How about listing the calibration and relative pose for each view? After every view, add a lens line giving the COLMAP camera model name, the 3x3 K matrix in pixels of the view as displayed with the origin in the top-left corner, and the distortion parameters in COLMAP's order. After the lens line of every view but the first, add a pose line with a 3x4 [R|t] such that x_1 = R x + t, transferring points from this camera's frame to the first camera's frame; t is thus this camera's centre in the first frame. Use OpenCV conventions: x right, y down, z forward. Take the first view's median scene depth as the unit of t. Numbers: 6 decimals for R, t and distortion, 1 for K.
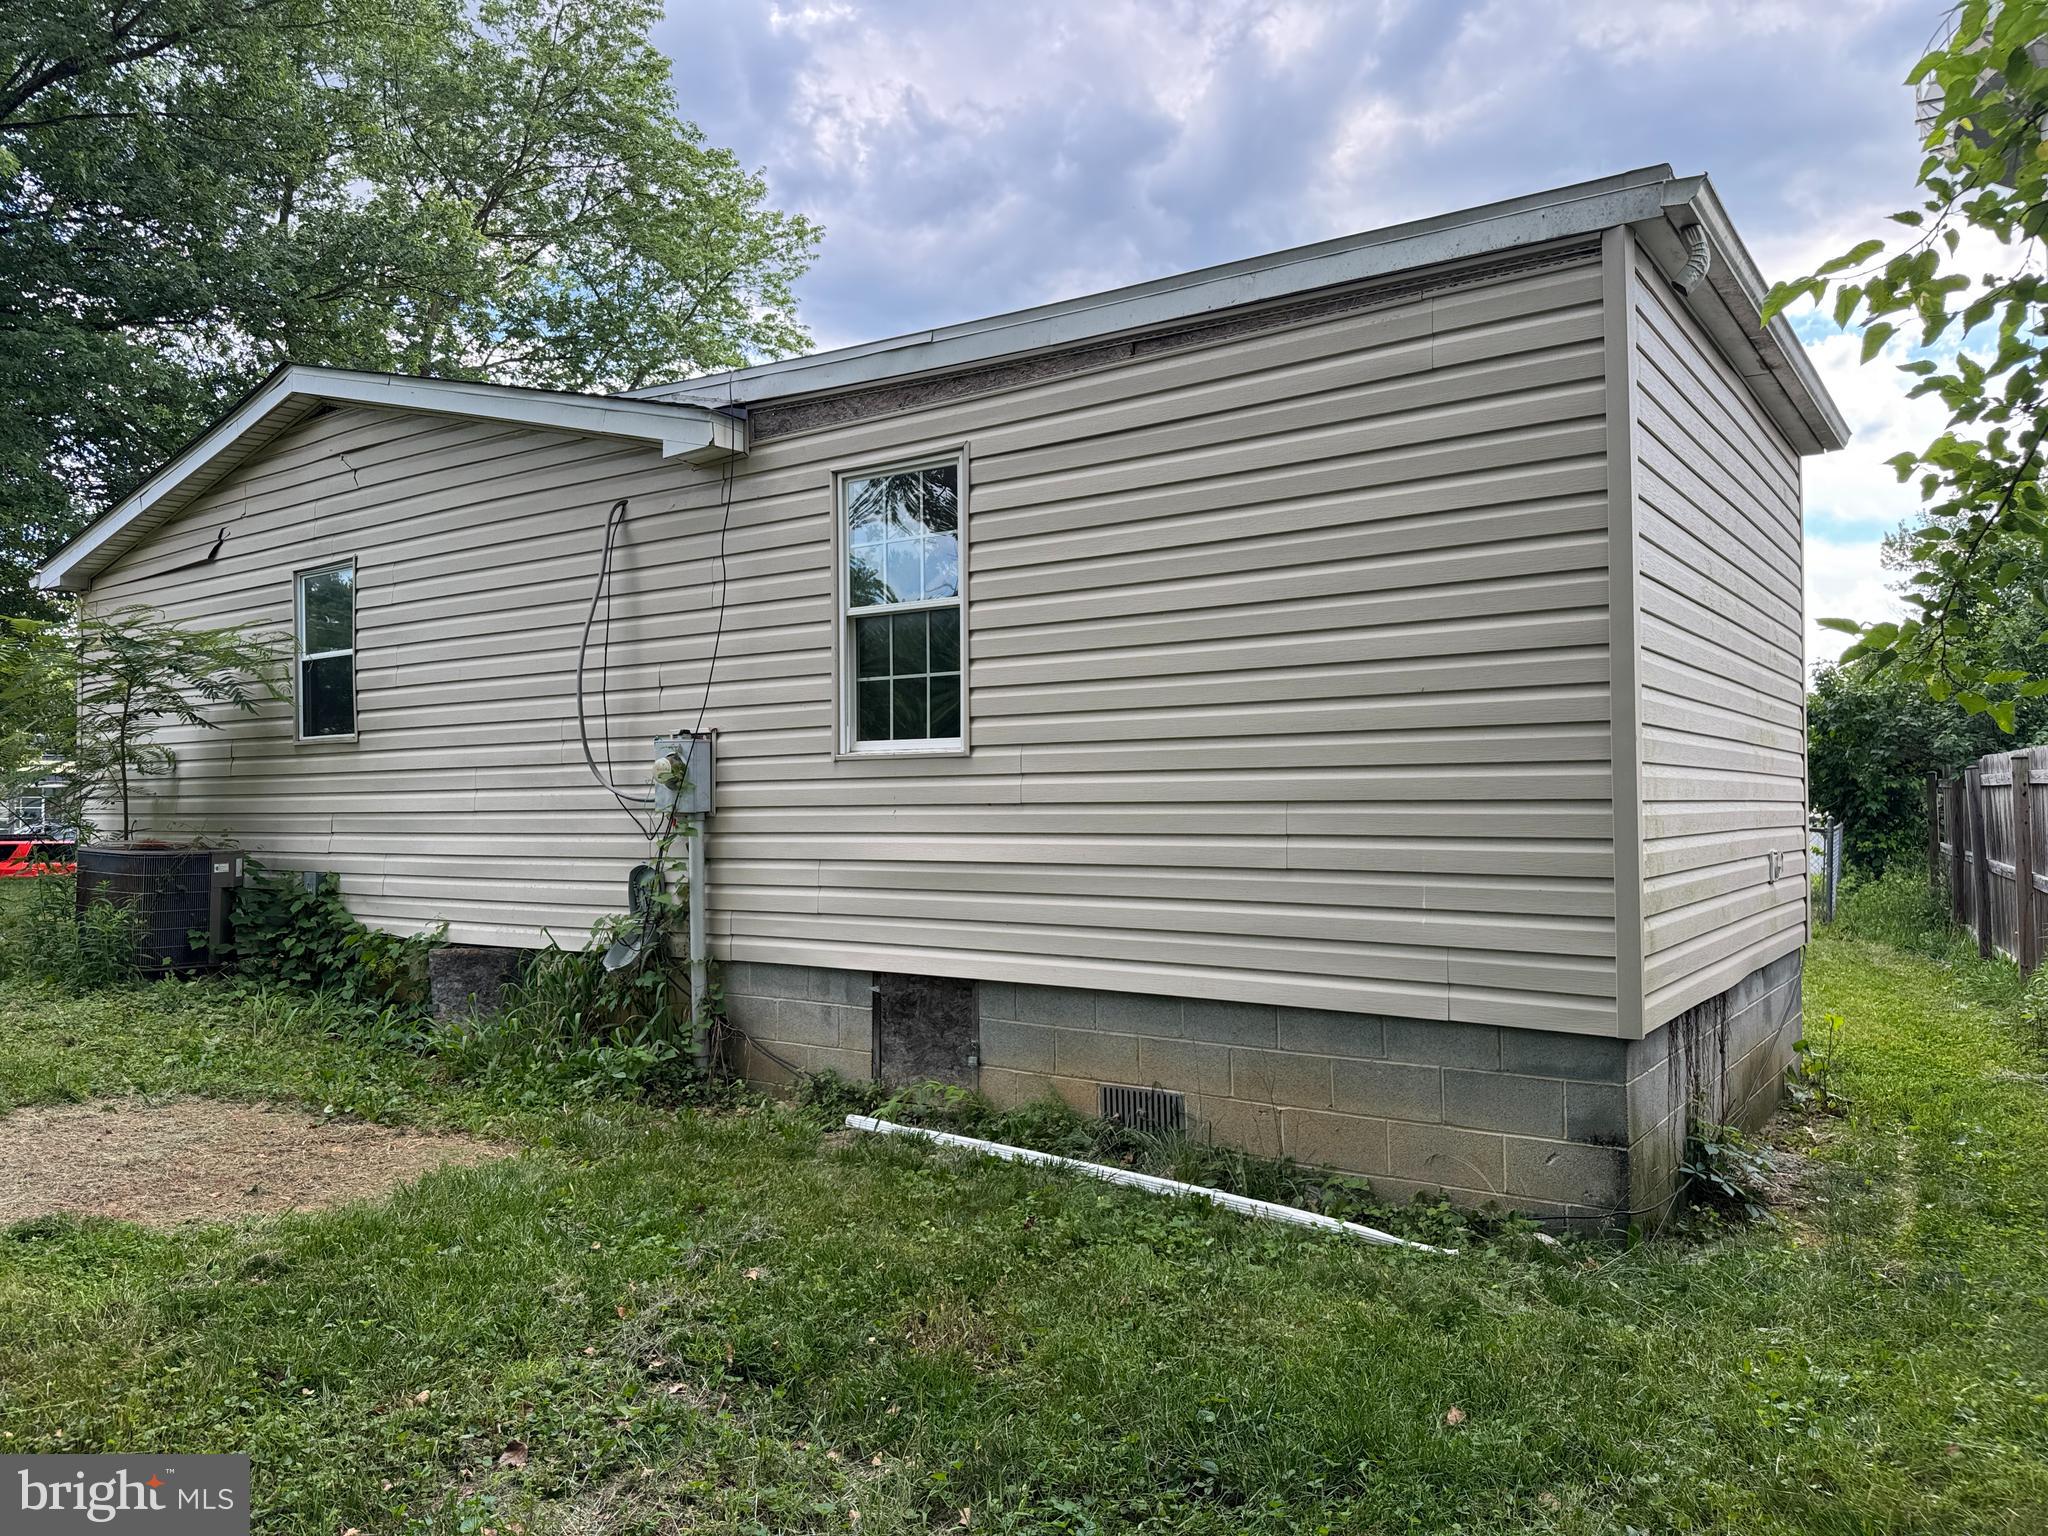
lens RADIAL K [[1428.4, 0, 1046.2], [0, 1428.4, 769.6], [0, 0, 1]] dist [0.090827, -0.000791]
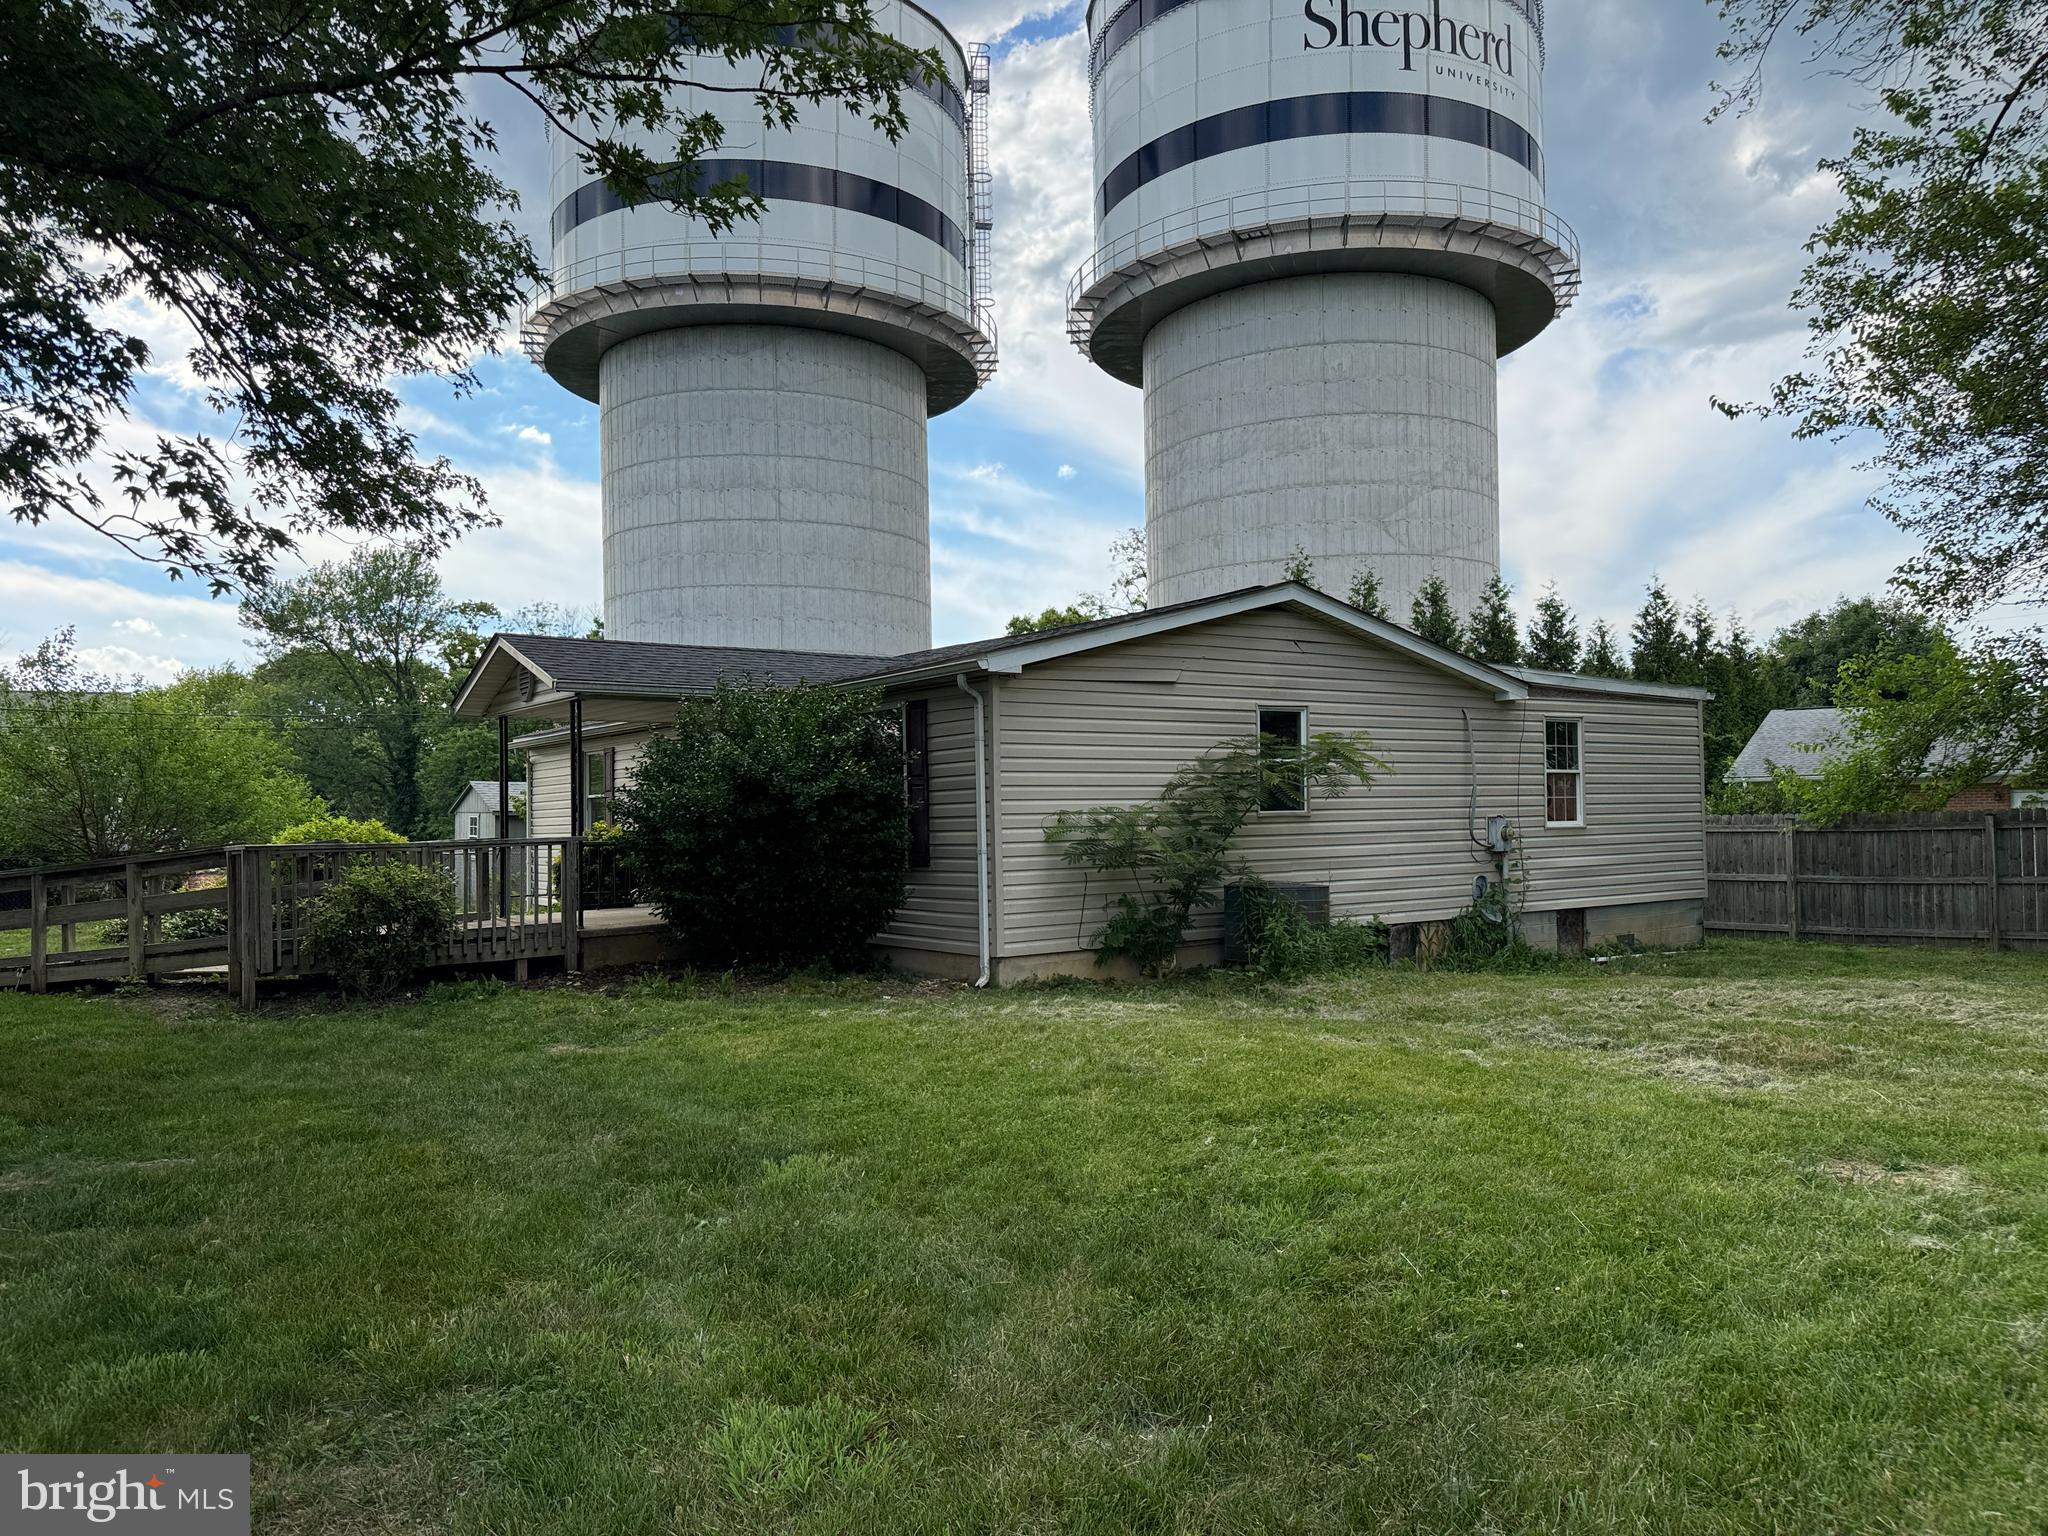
lens RADIAL K [[1428.4, 0, 1046.2], [0, 1428.4, 769.6], [0, 0, 1]] dist [0.090827, -0.000791]
pose [[0.332832, 0.028465, 0.942557, -2.768787], [-0.014217, 0.999582, -0.025167, -0.032824], [-0.942879, -0.005024, 0.333097, 0.938946]]
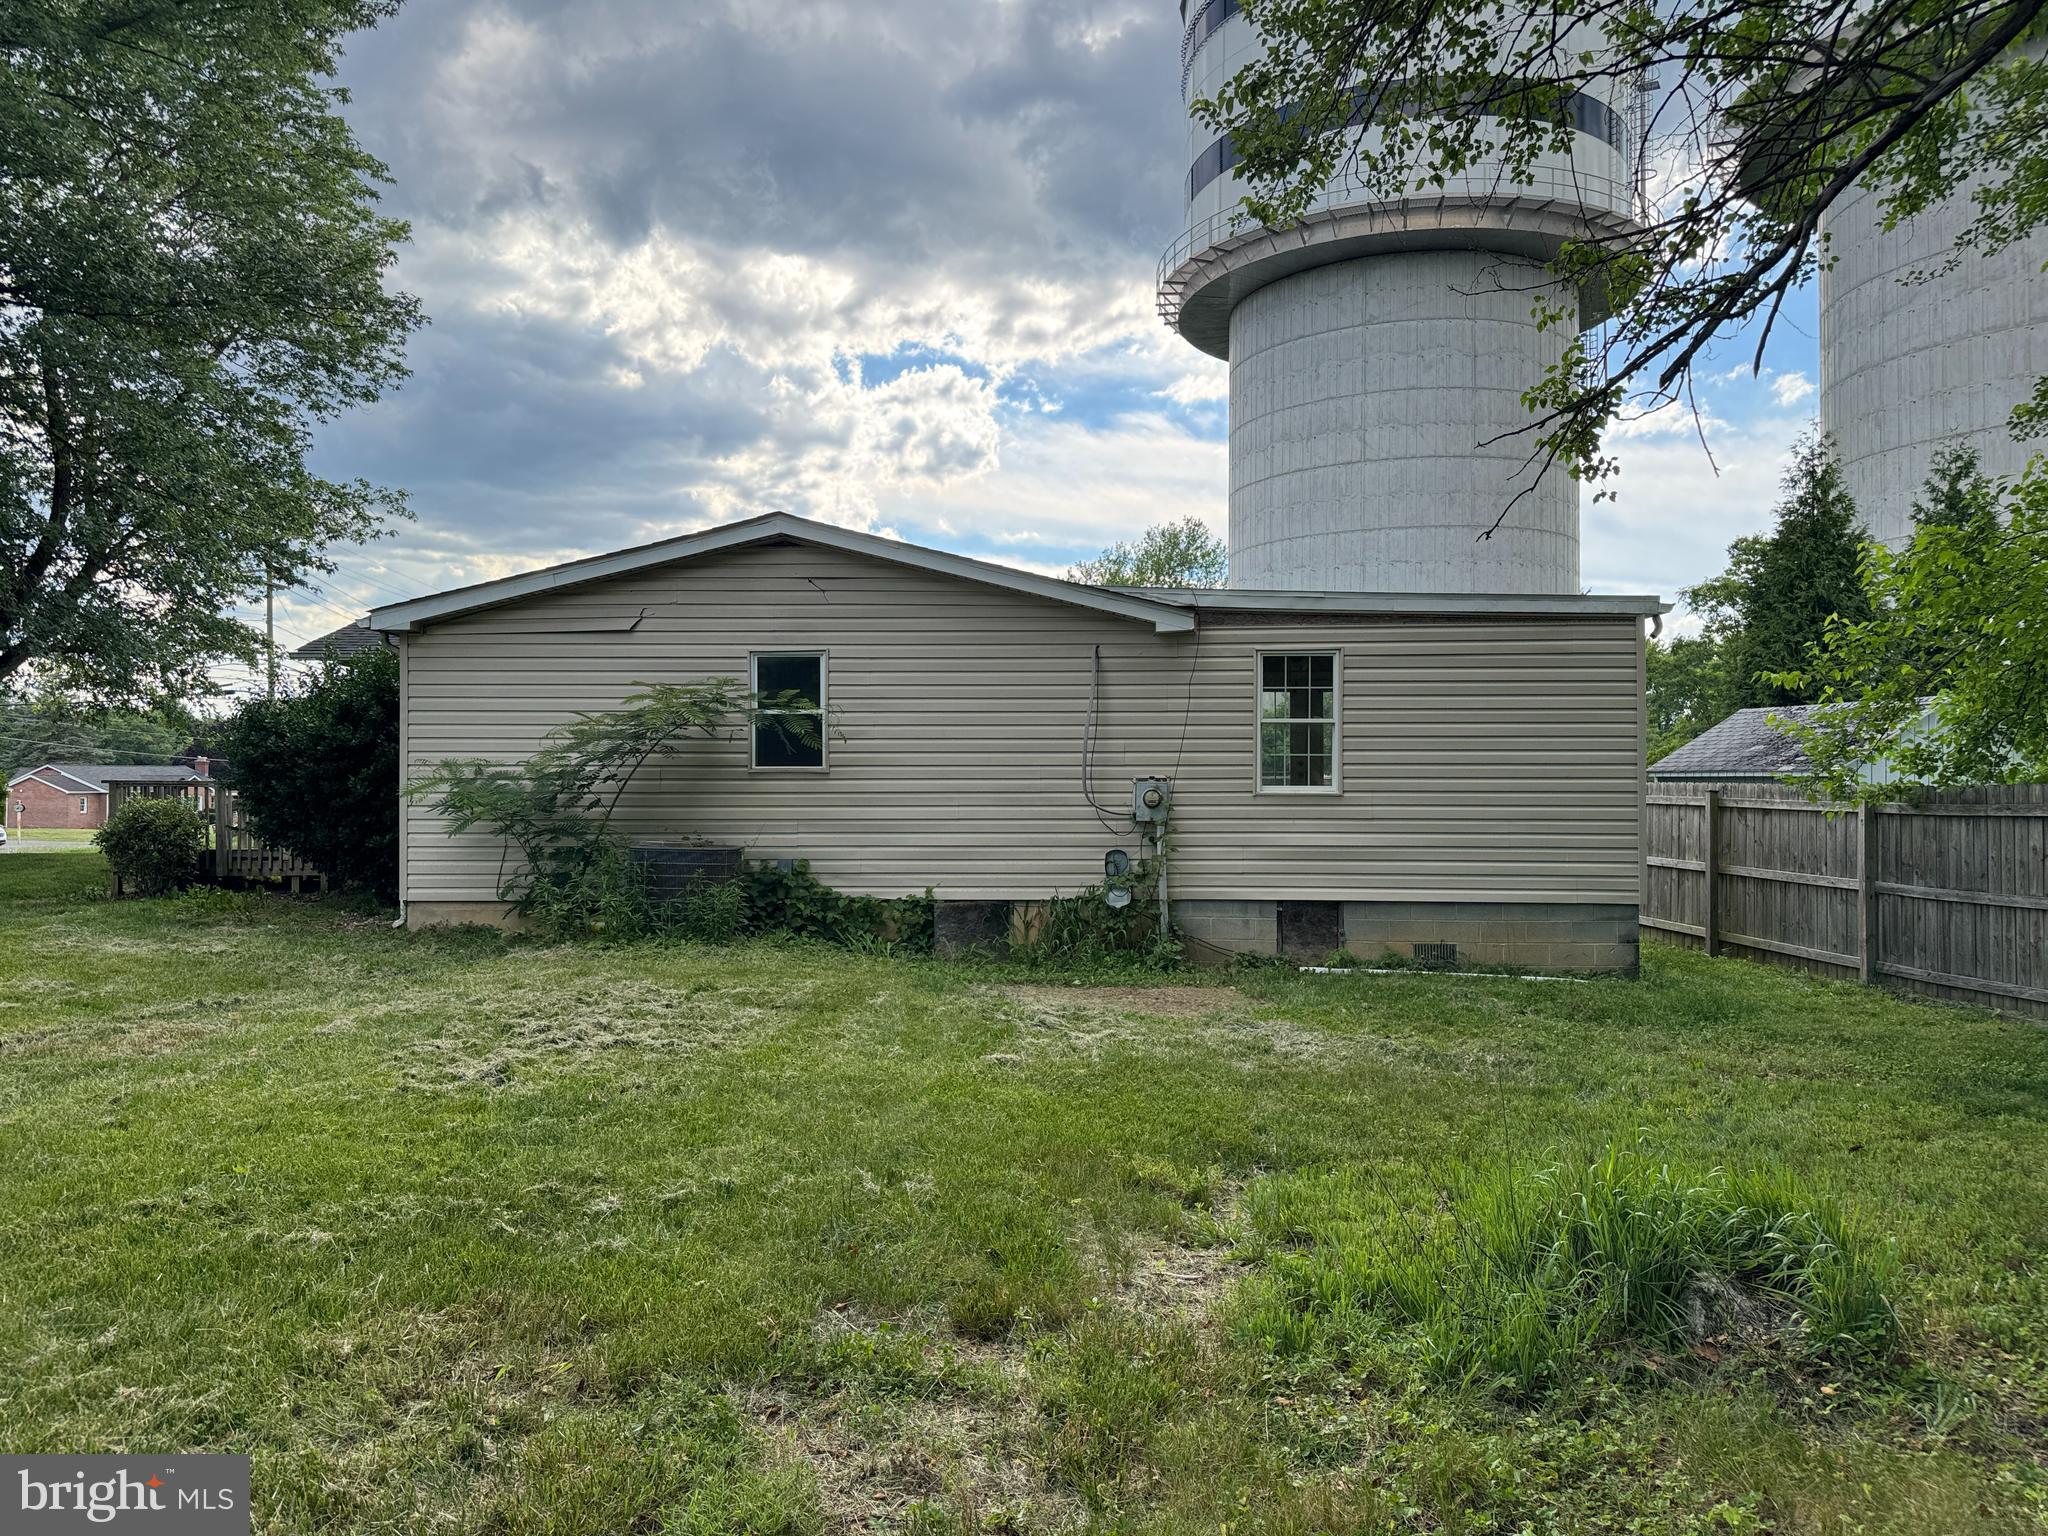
lens RADIAL K [[1428.4, 0, 1046.2], [0, 1428.4, 769.6], [0, 0, 1]] dist [0.090827, -0.000791]
pose [[0.841504, 0.006739, 0.540209, -1.398813], [-0.020344, 0.999608, 0.019222, -0.071506], [-0.539867, -0.027165, 0.841312, -0.490068]]
